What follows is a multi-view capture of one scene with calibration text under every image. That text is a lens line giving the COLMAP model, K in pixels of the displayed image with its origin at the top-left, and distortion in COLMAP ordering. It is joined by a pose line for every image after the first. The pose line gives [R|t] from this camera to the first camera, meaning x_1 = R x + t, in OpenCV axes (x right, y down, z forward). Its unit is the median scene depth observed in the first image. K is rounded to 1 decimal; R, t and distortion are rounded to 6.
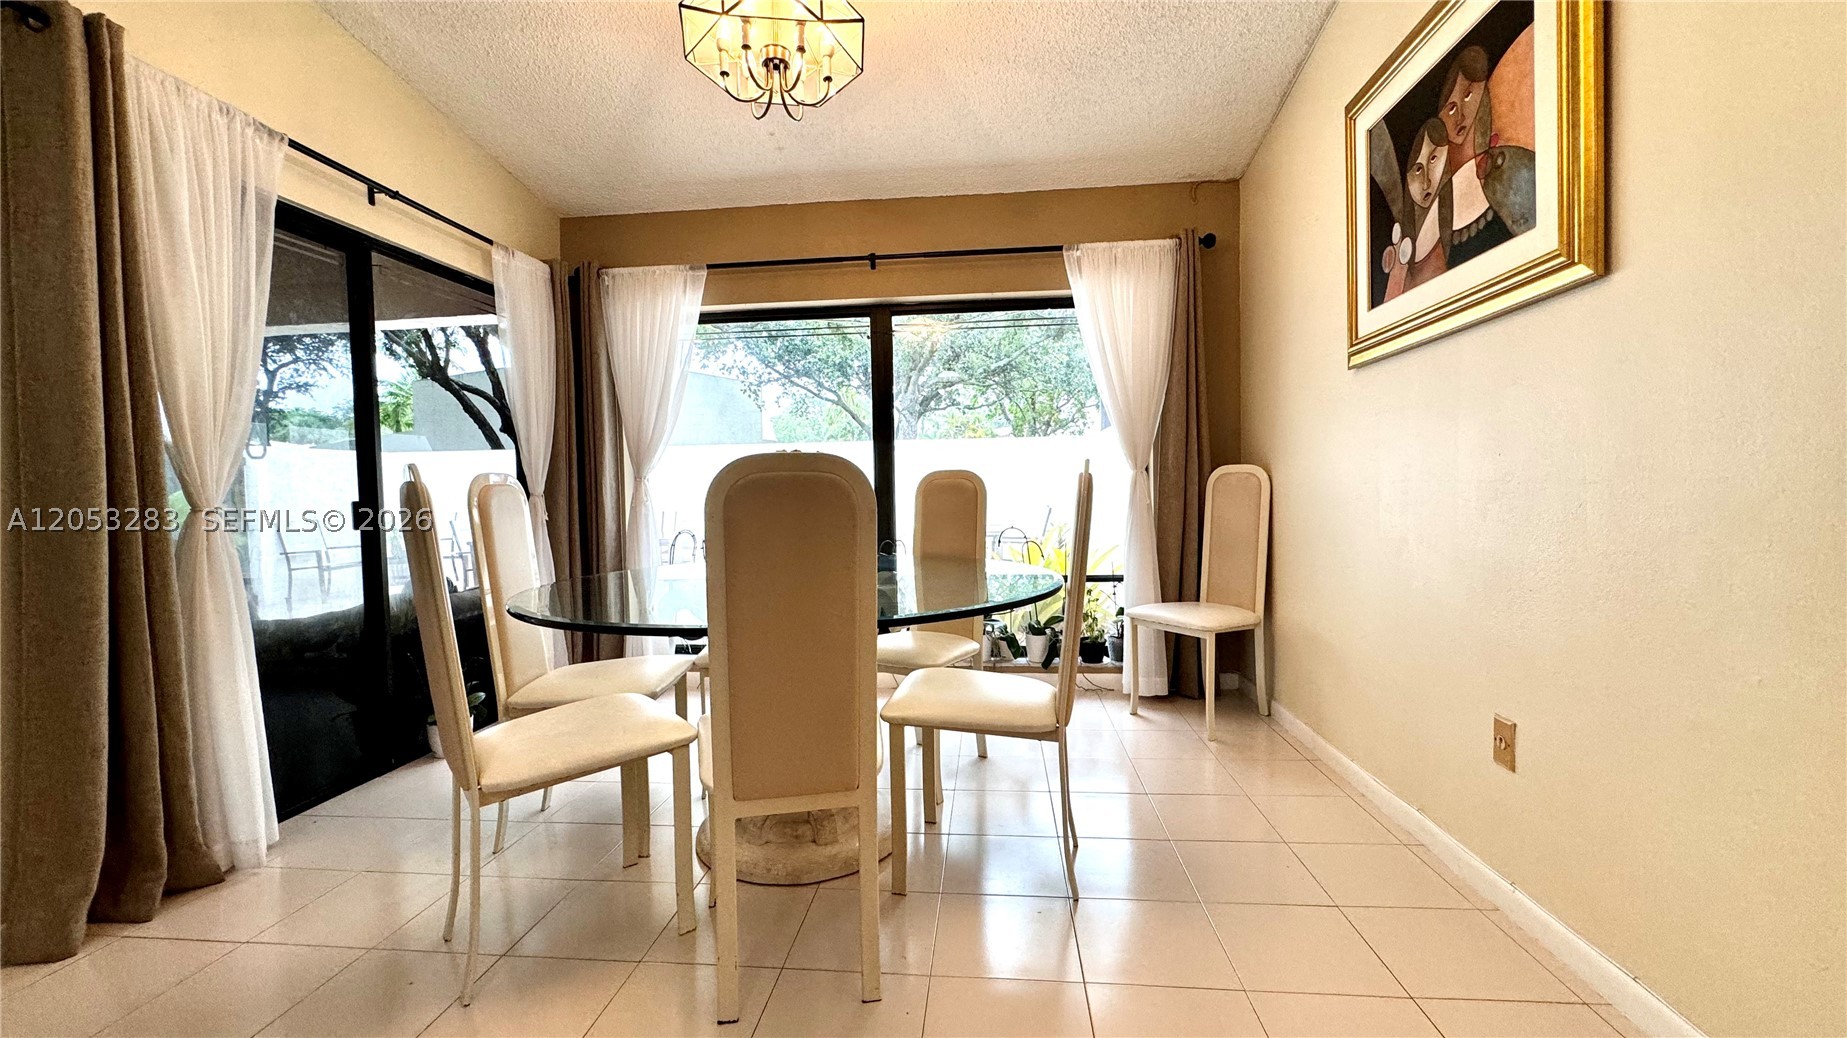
lens RADIAL K [[733.5, 0, 915.5], [0, 733.5, 518.7], [0, 0, 1]] dist [-0.002375, -0.000325]
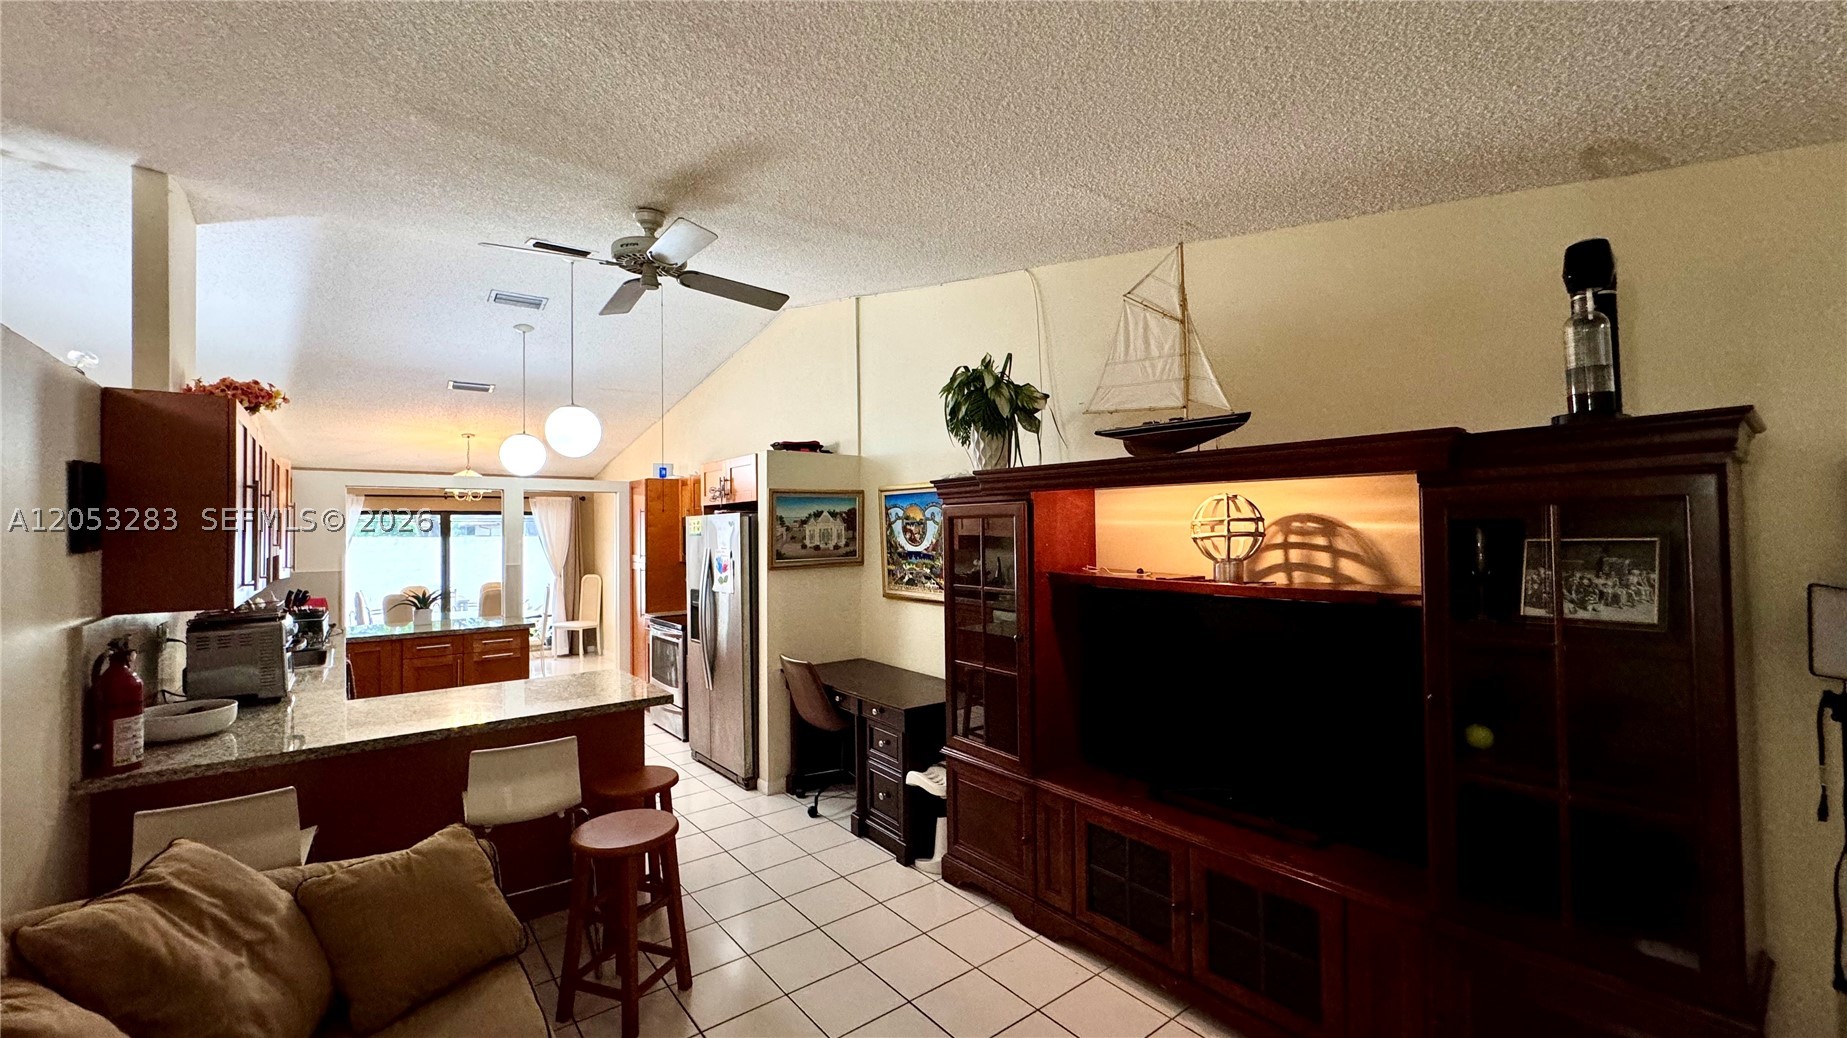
lens RADIAL K [[733.5, 0, 916.3], [0, 733.5, 505.1], [0, 0, 1]] dist [-0.002375, -0.000325]
pose [[0.706294, 0.026242, 0.707432, -1.207180], [0.018591, 0.998280, -0.055593, -0.262497], [-0.707674, 0.052417, 0.704592, -3.310411]]
